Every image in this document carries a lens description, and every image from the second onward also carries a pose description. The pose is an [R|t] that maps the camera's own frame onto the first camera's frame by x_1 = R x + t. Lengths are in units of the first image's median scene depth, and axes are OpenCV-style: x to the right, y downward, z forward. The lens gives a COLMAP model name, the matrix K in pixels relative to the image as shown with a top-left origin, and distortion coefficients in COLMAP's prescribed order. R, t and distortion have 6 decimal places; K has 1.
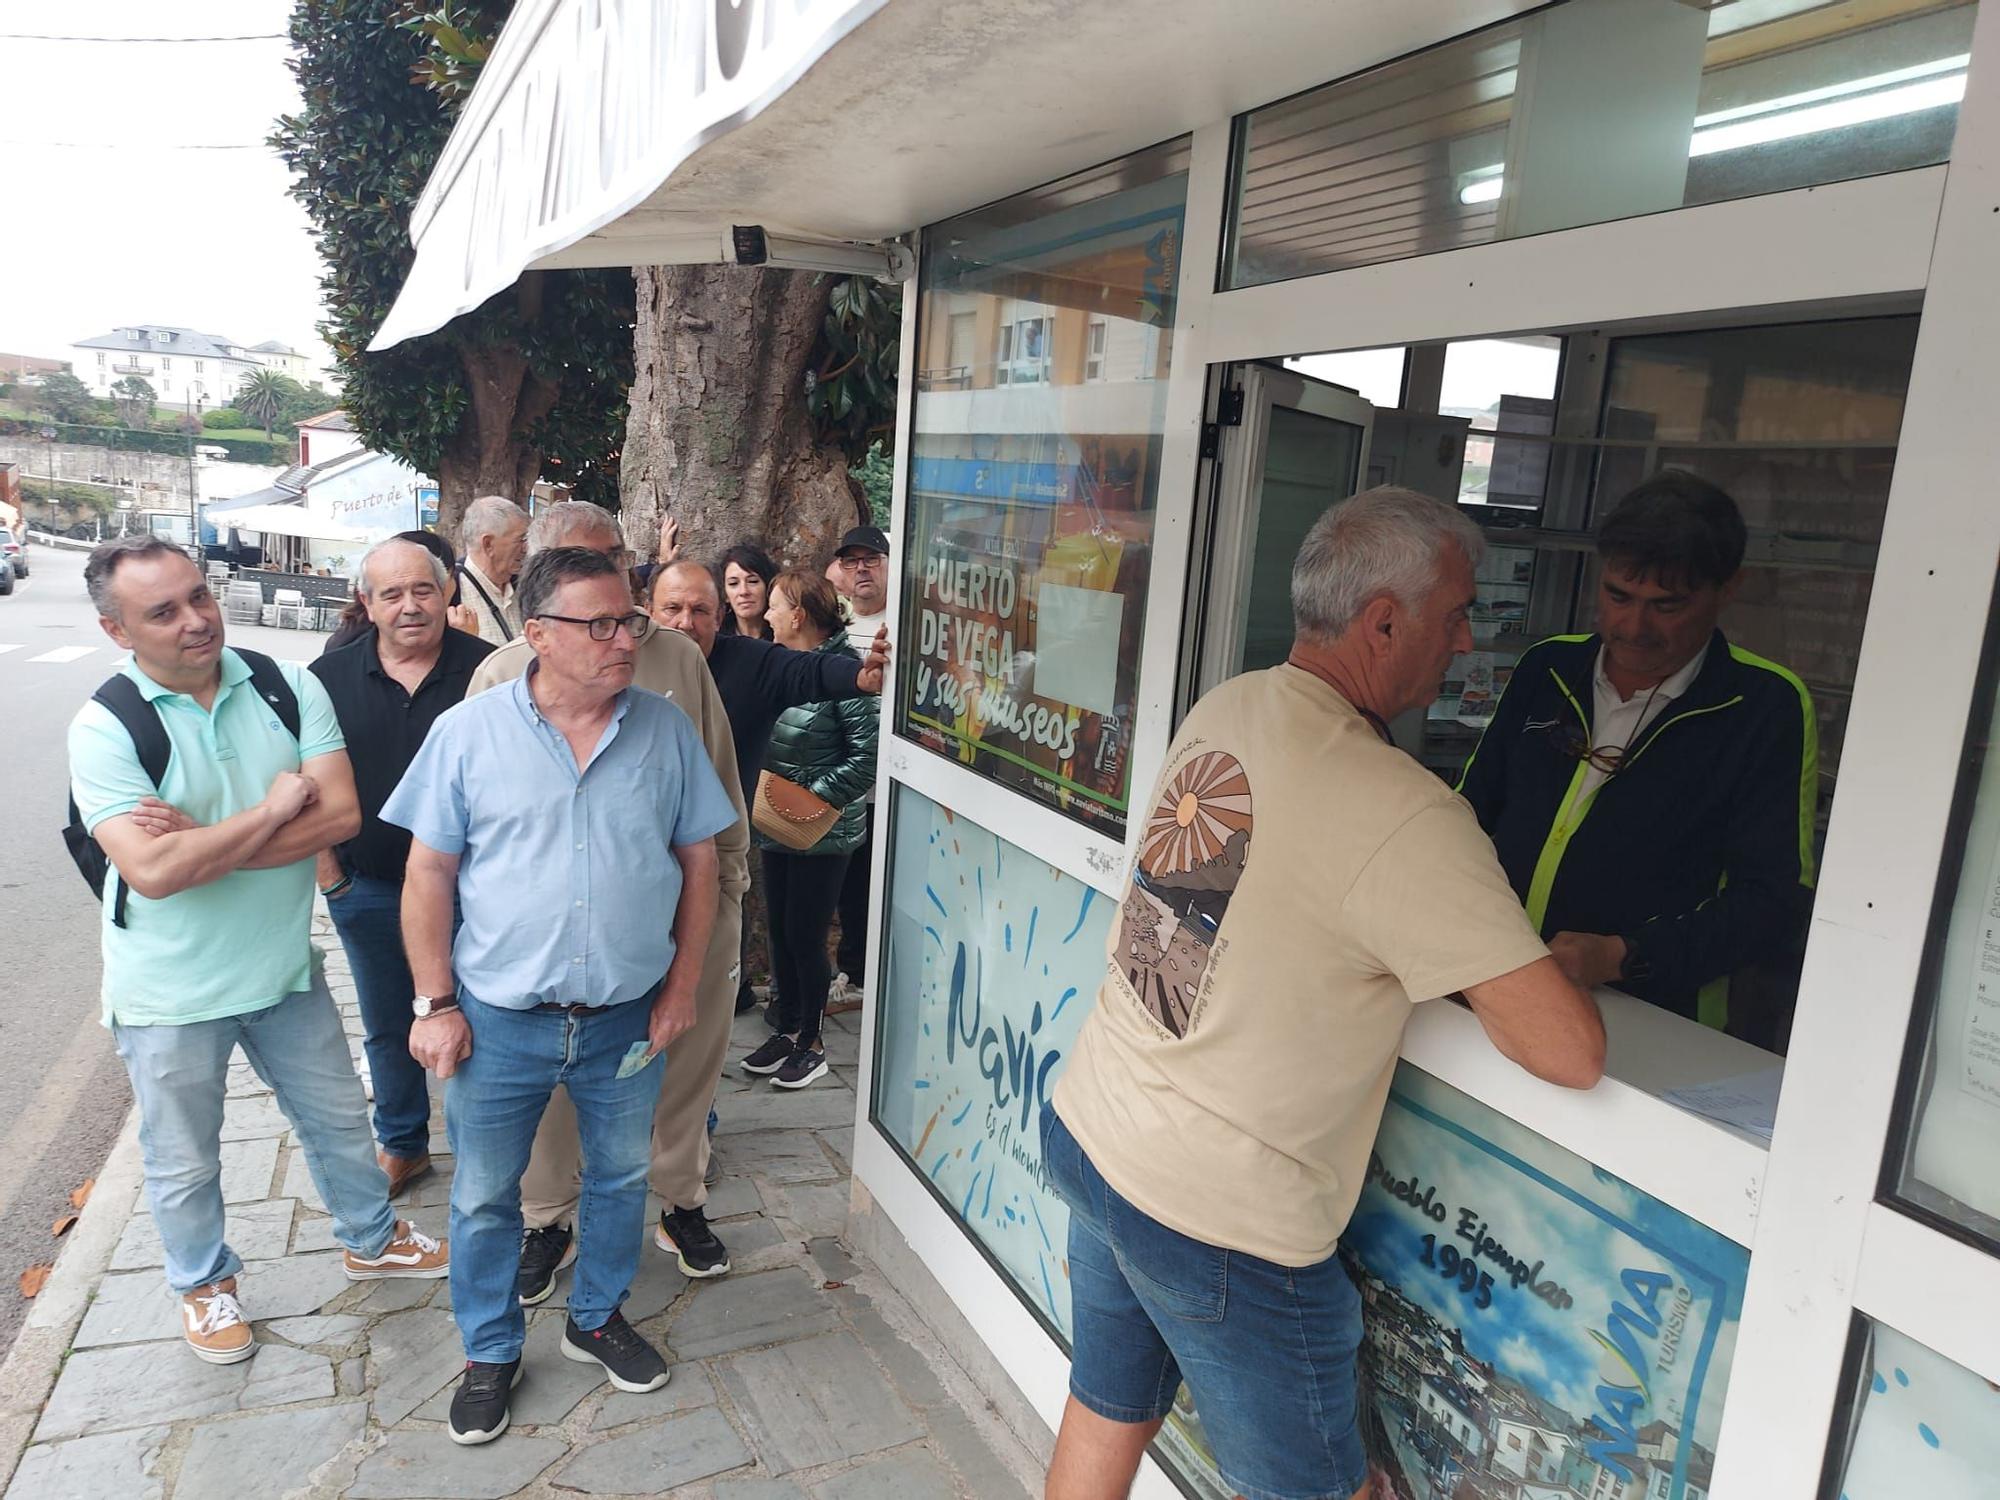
lens RADIAL K [[1431.3, 0, 1005.5], [0, 1431.3, 777.3], [0, 0, 1]] dist [0.076709, -0.087103]
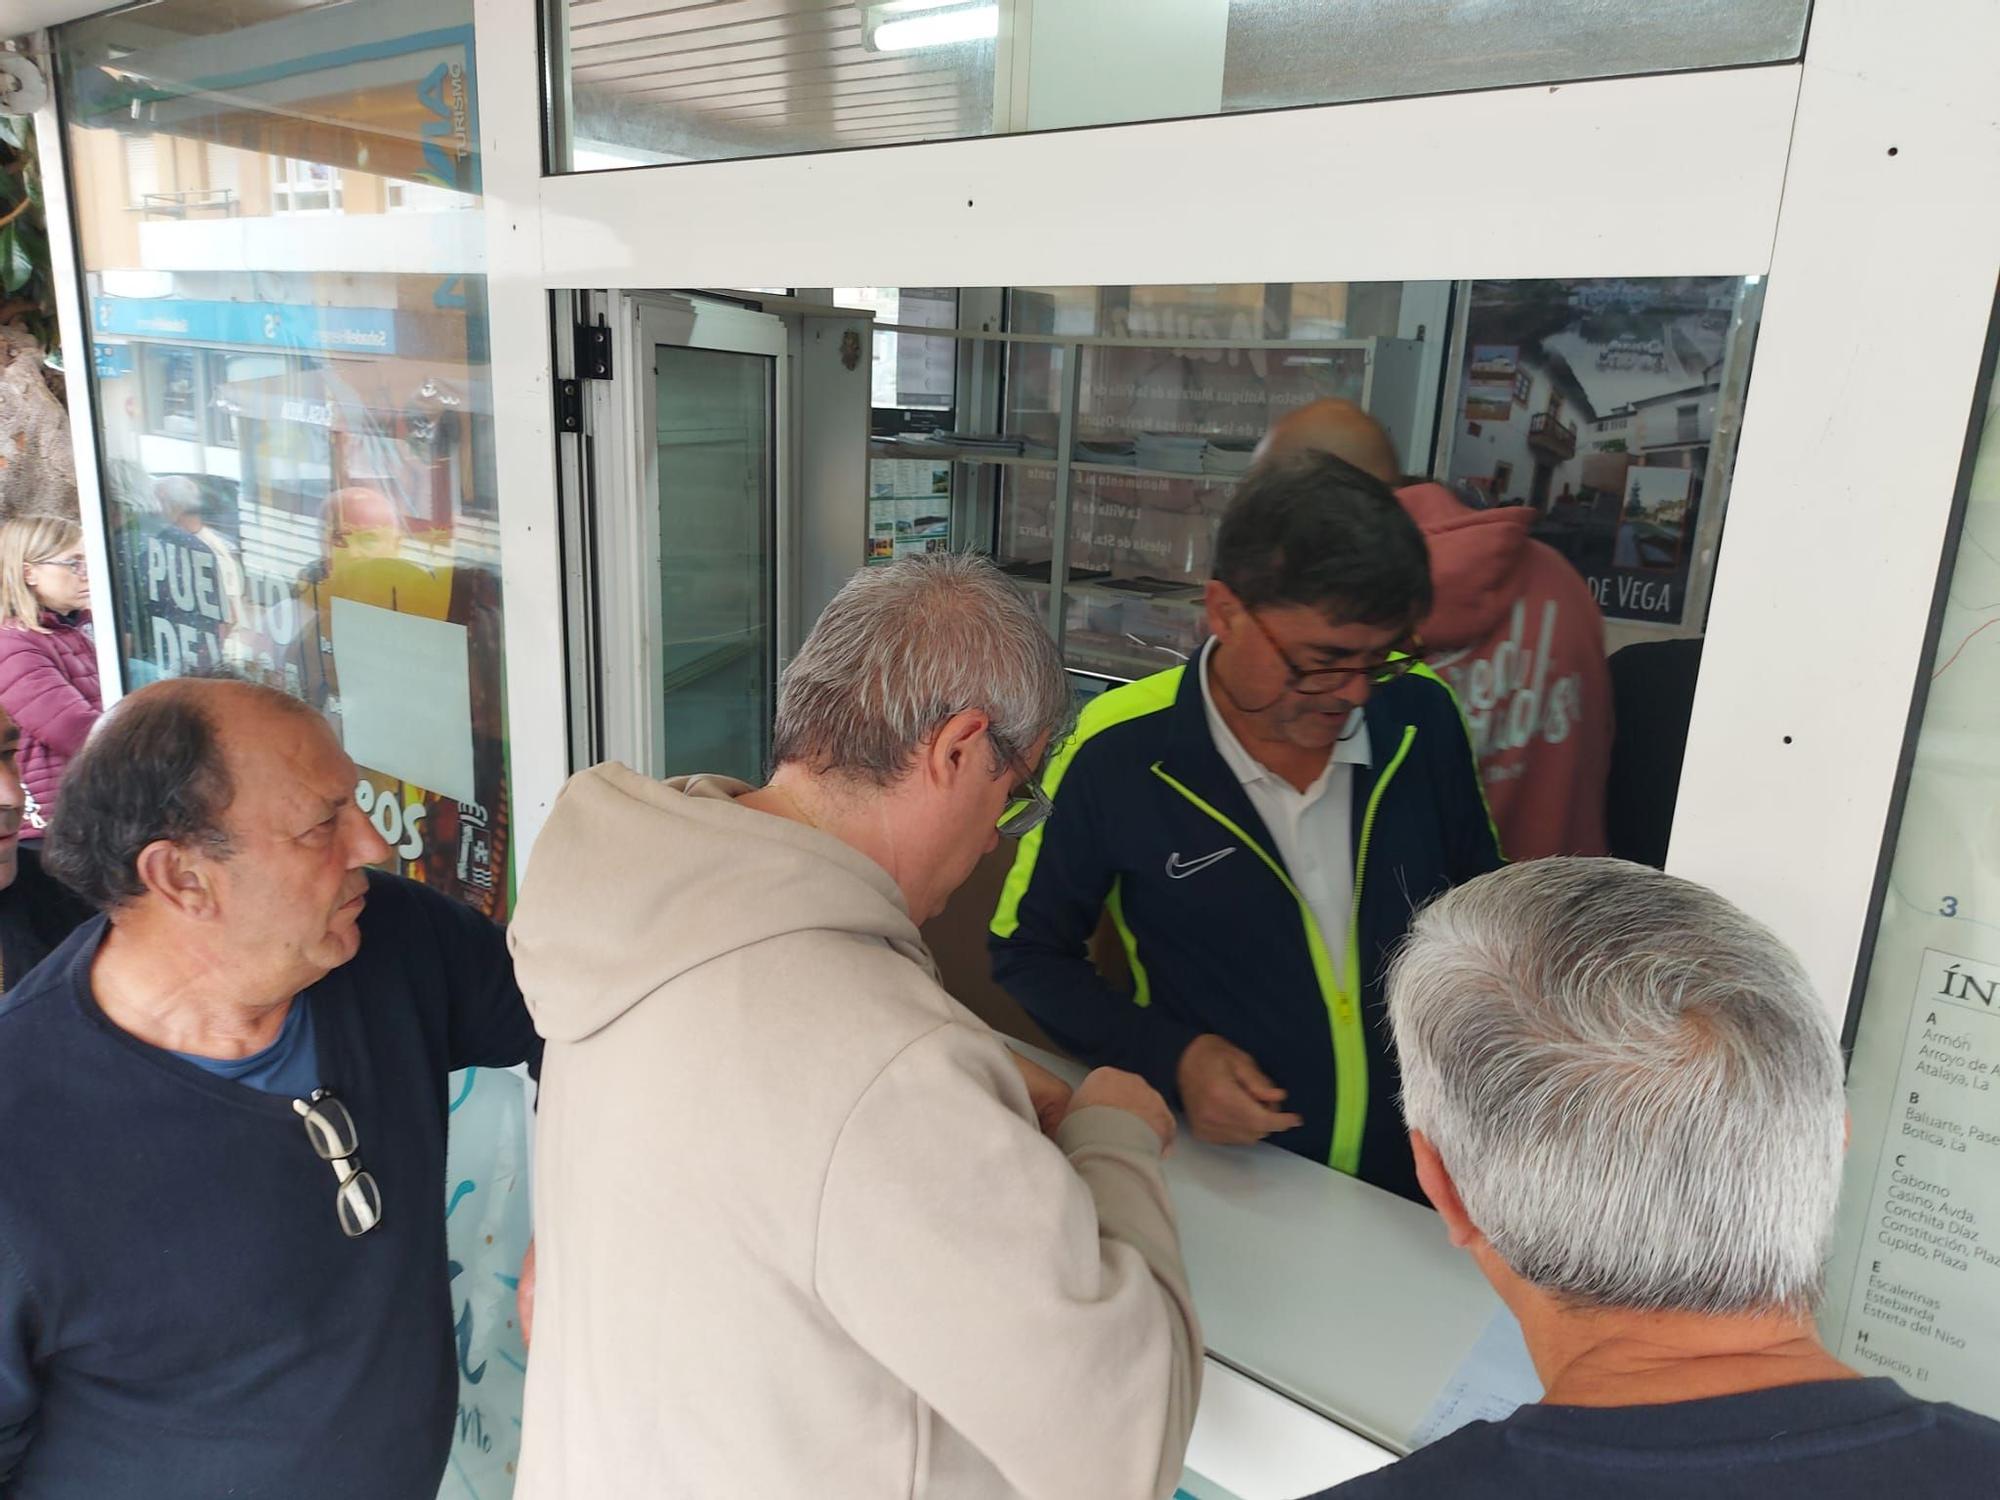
lens RADIAL K [[1431.3, 0, 1008.4], [0, 1431.3, 769.2], [0, 0, 1]] dist [0.076709, -0.087103]
pose [[0.909186, -0.137738, 0.392950, 0.017724], [0.098111, 0.987997, 0.119311, -0.053656], [-0.404668, -0.069923, 0.911787, 0.127286]]
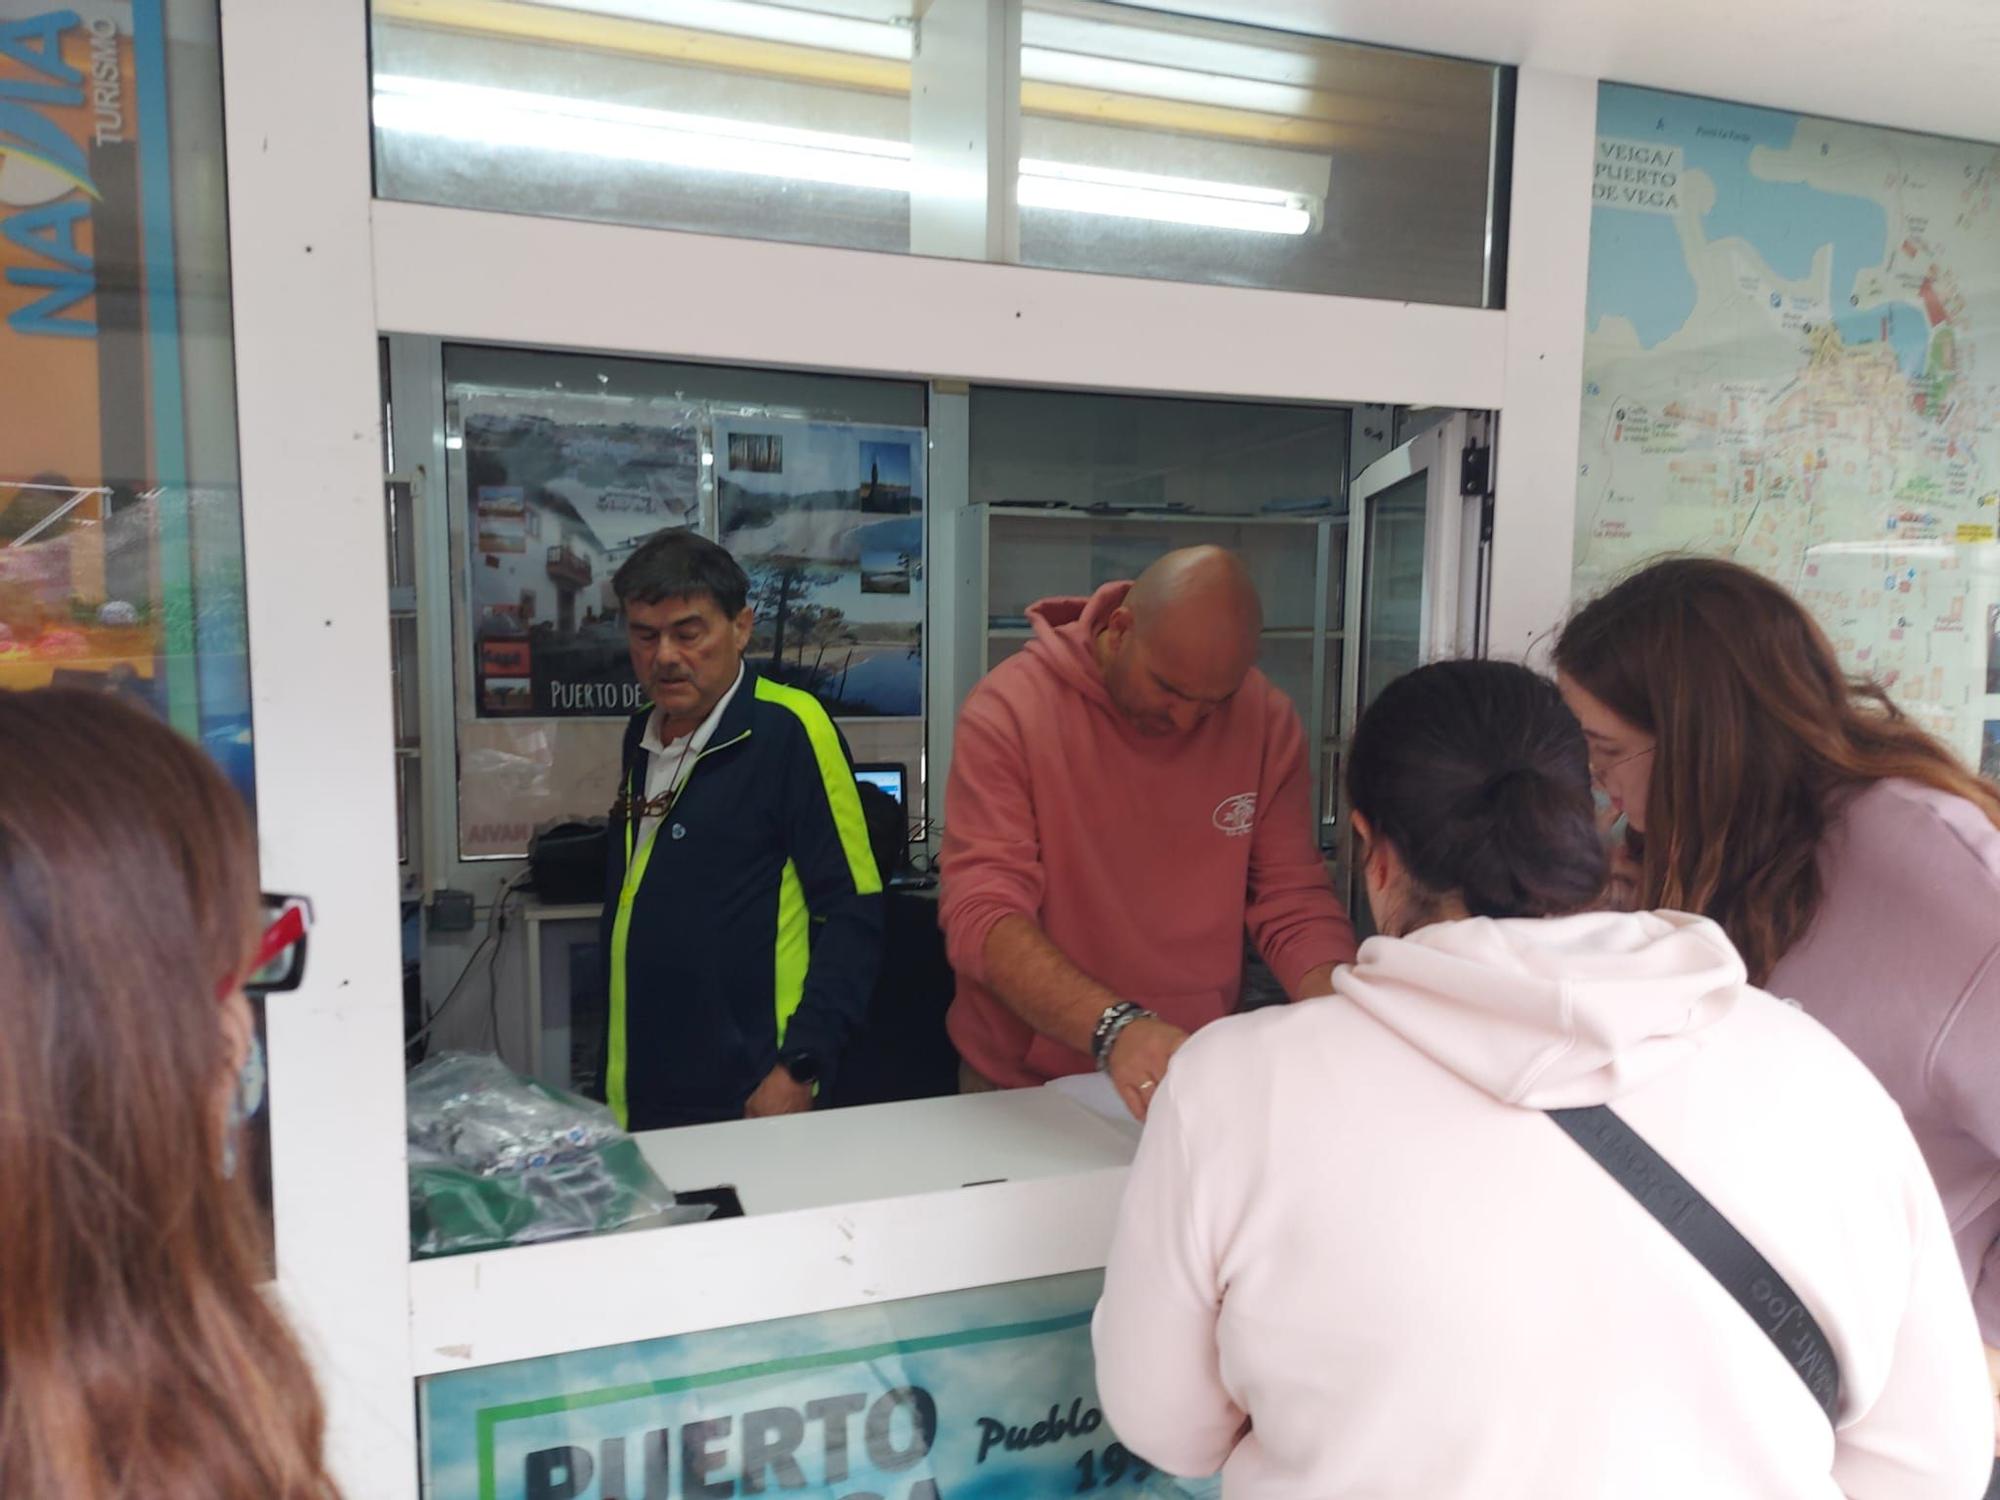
lens RADIAL K [[1431.3, 0, 996.8], [0, 1431.3, 766.0], [0, 0, 1]] dist [0.076709, -0.087103]
pose [[0.107265, -0.174339, 0.978826, -0.156007], [0.181108, 0.971461, 0.153181, -0.070414], [-0.977596, 0.160842, 0.135778, 0.298004]]
